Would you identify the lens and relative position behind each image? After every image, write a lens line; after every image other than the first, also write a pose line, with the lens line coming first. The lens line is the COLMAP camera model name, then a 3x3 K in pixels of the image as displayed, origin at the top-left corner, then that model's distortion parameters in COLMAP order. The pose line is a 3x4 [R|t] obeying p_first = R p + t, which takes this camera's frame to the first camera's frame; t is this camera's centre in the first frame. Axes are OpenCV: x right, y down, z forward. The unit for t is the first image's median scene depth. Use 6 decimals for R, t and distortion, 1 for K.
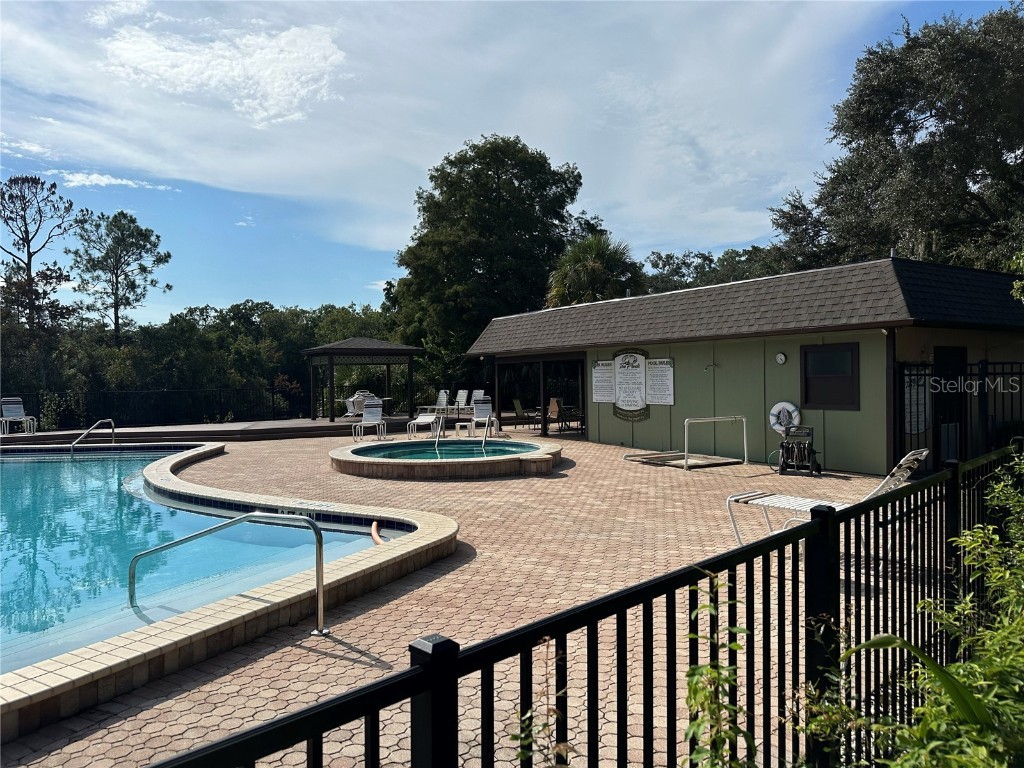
lens RADIAL K [[713.7, 0, 515.1], [0, 713.7, 383.0], [0, 0, 1]] dist [0.102721, -0.142857]
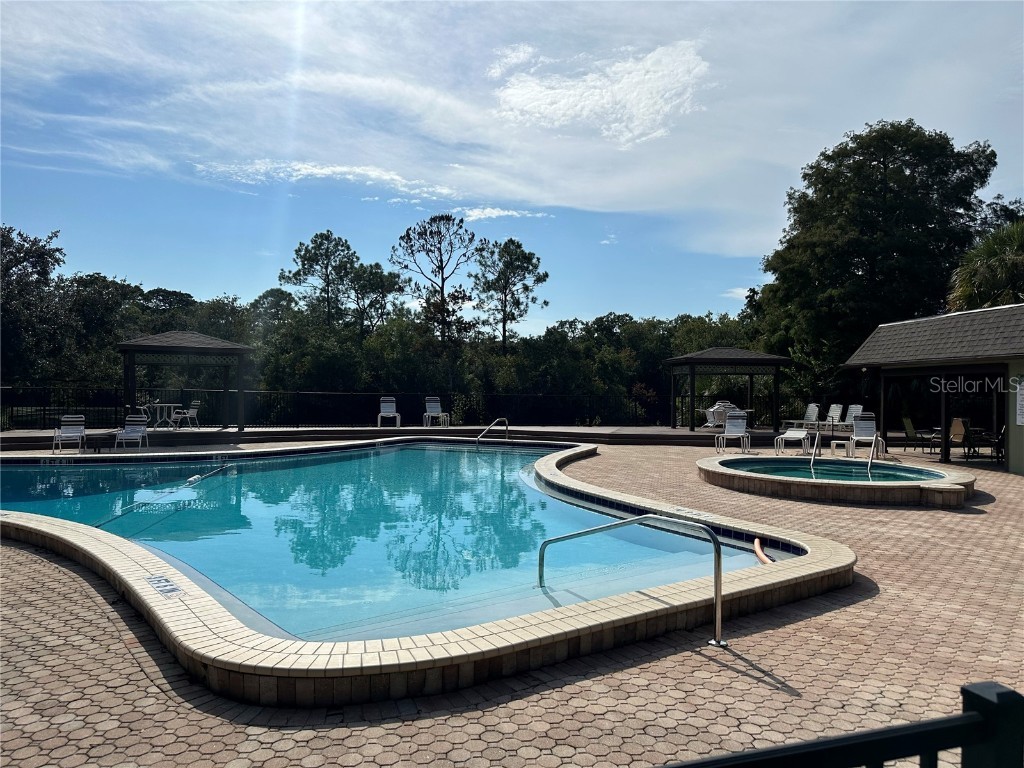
lens RADIAL K [[713.7, 0, 515.1], [0, 713.7, 383.0], [0, 0, 1]] dist [0.102721, -0.142857]
pose [[0.886762, 0.022272, -0.461689, -0.009949], [-0.028316, 0.999580, -0.006165, -0.000099], [0.461358, 0.018540, 0.887021, -0.003490]]
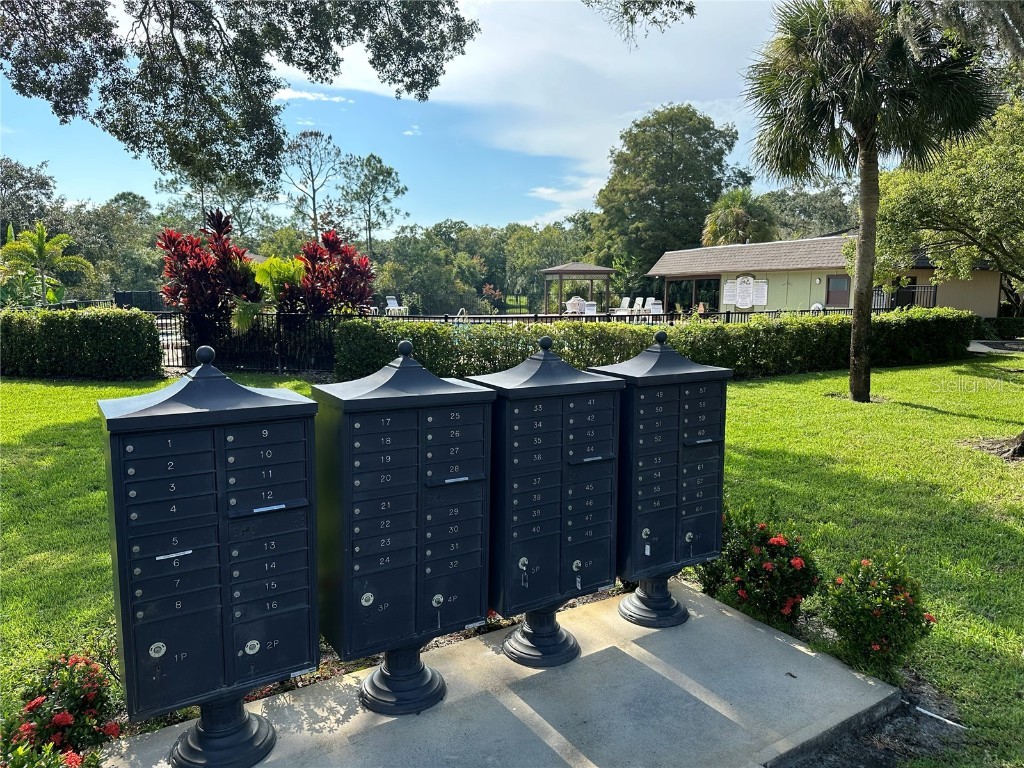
lens RADIAL K [[720.8, 0, 502.0], [0, 720.8, 408.0], [0, 0, 1]] dist [0.062297, -0.001574]
pose [[0.973612, 0.053886, -0.221757, -0.005382], [-0.018559, 0.987200, 0.158403, 0.003351], [0.227455, -0.150108, 0.962150, -0.496766]]
